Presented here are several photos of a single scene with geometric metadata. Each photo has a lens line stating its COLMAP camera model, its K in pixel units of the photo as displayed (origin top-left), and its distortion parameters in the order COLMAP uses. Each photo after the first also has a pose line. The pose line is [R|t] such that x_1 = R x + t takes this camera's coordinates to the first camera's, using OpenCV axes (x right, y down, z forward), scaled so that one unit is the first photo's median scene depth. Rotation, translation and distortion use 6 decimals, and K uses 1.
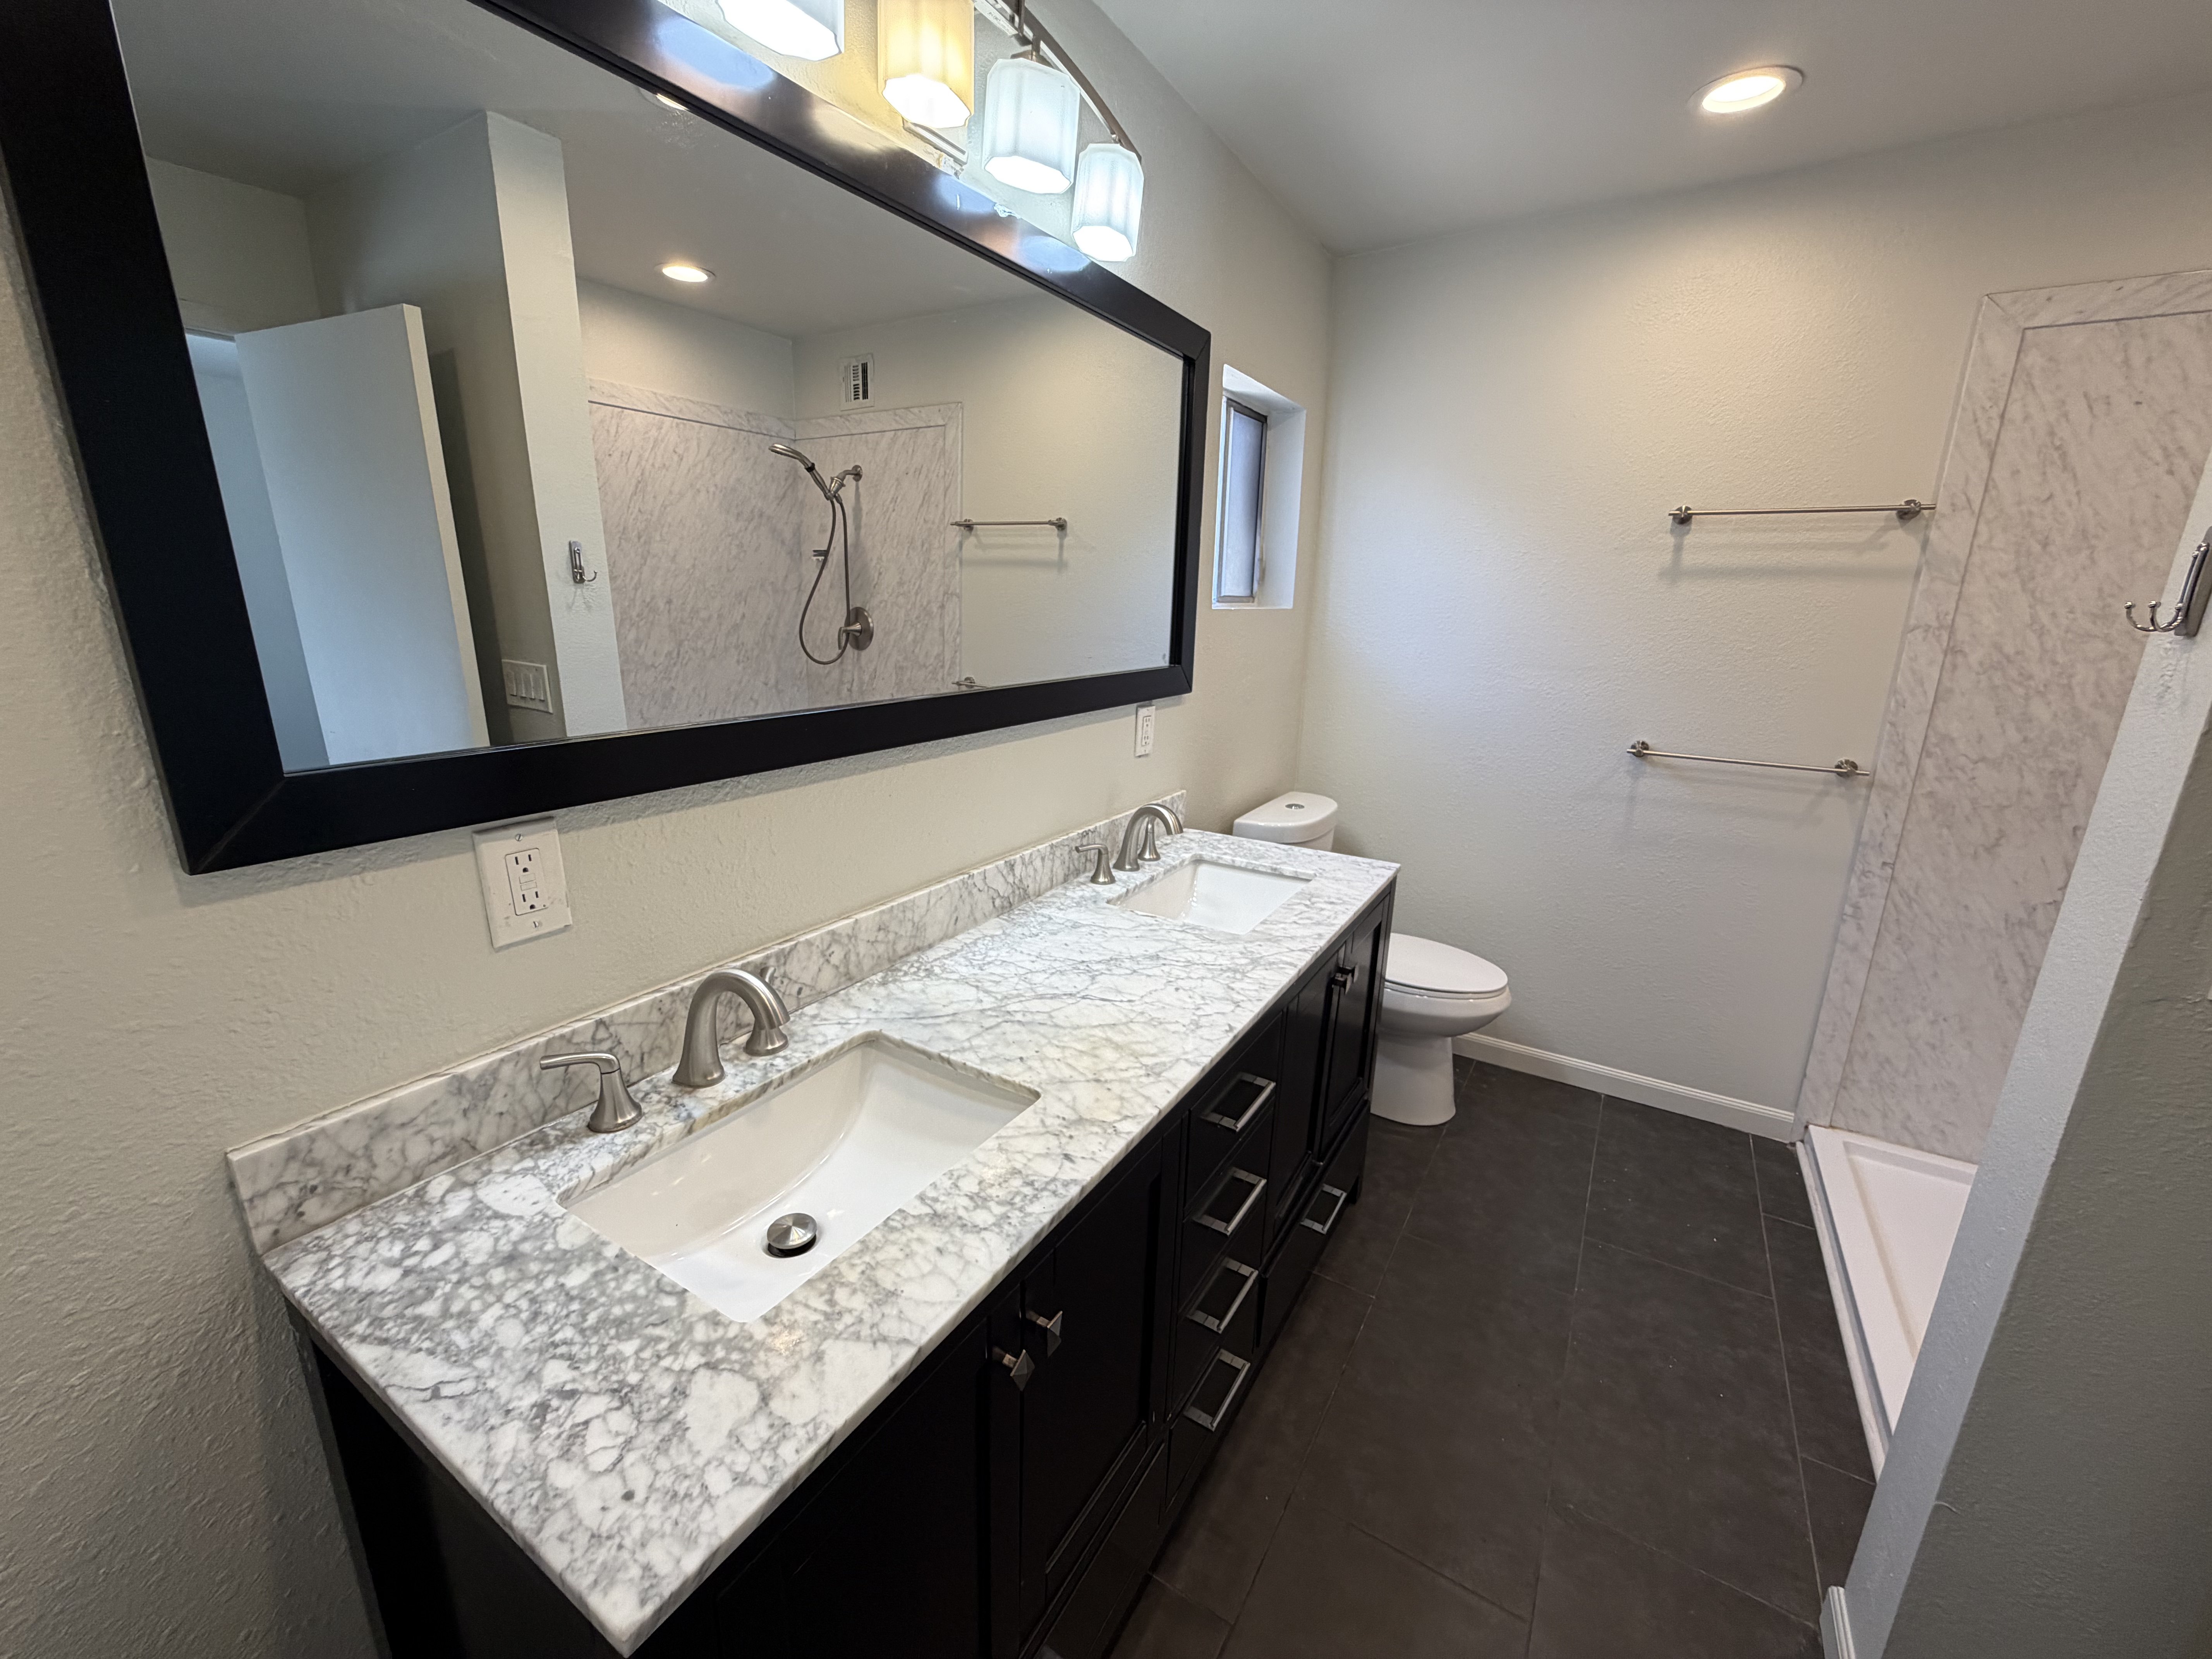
lens RADIAL K [[883.4, 0, 1106.0], [0, 883.4, 829.5], [0, 0, 1]] dist [0.000753, 0.000477]
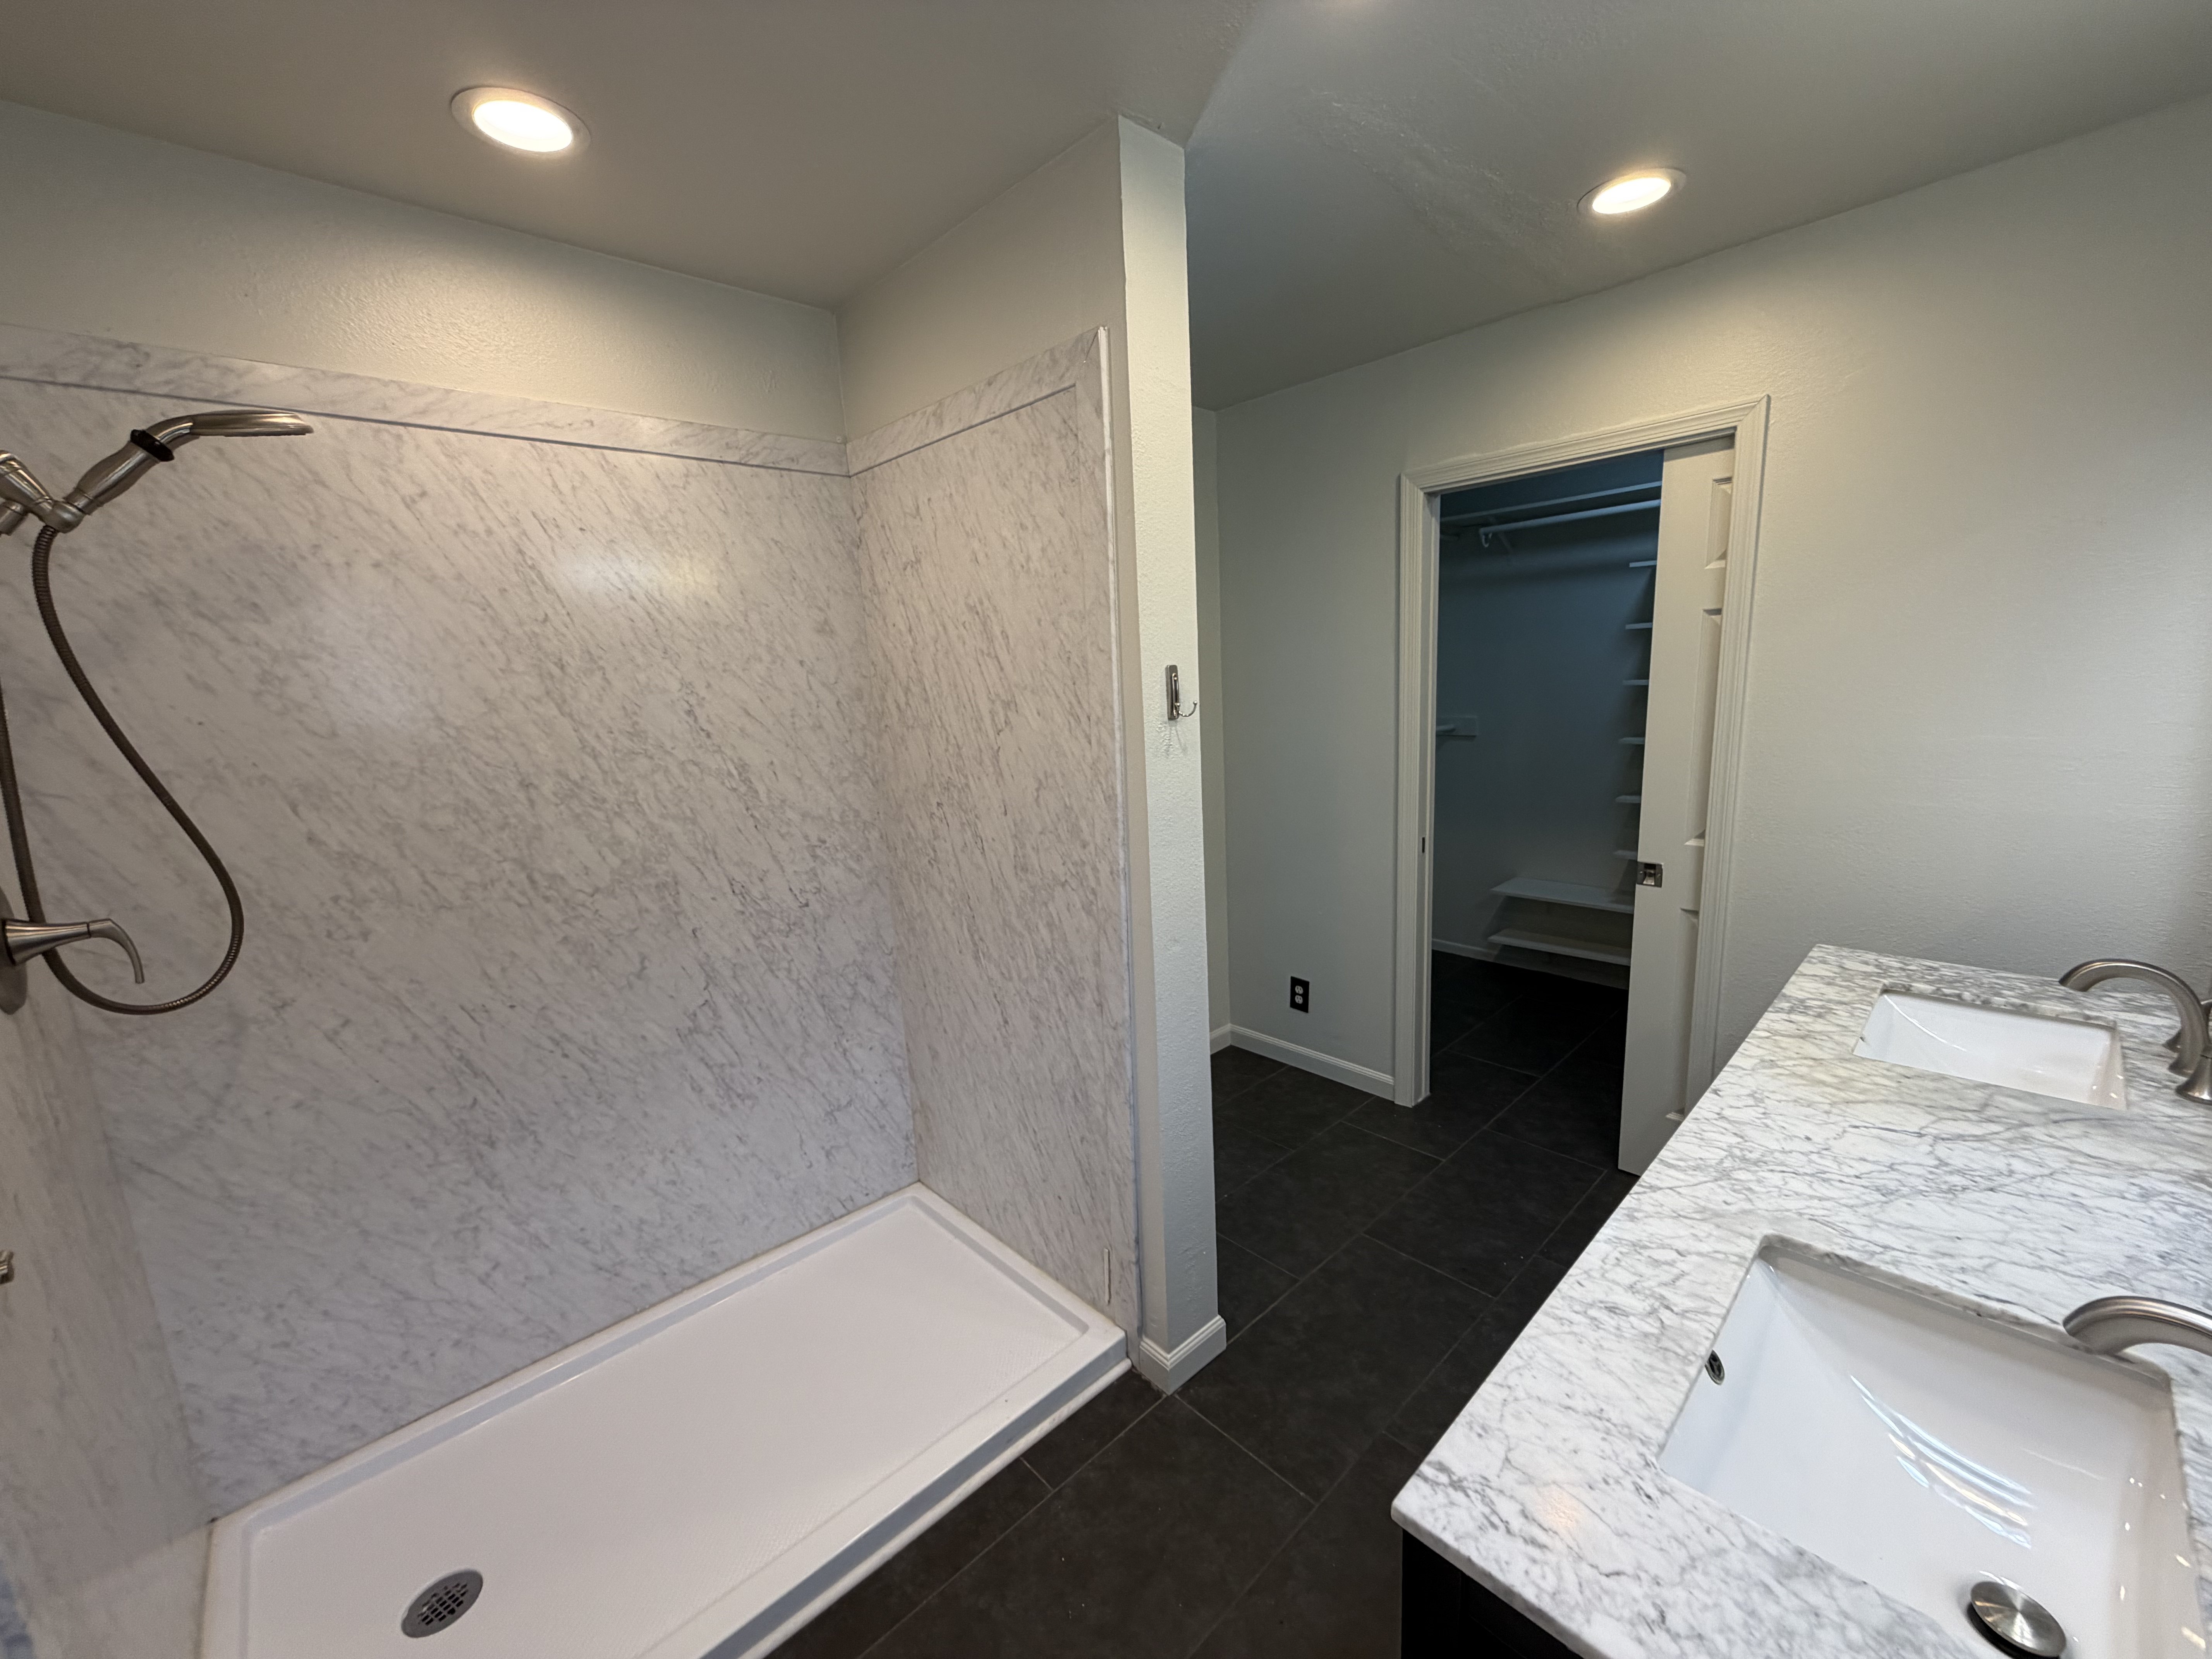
lens RADIAL K [[883.4, 0, 1106.0], [0, 883.4, 829.5], [0, 0, 1]] dist [0.000753, 0.000477]
pose [[-0.965655, -0.030445, 0.258037, 0.547933], [0.086531, 0.898737, 0.429866, -0.541357], [-0.244995, 0.437430, -0.865235, 1.839945]]
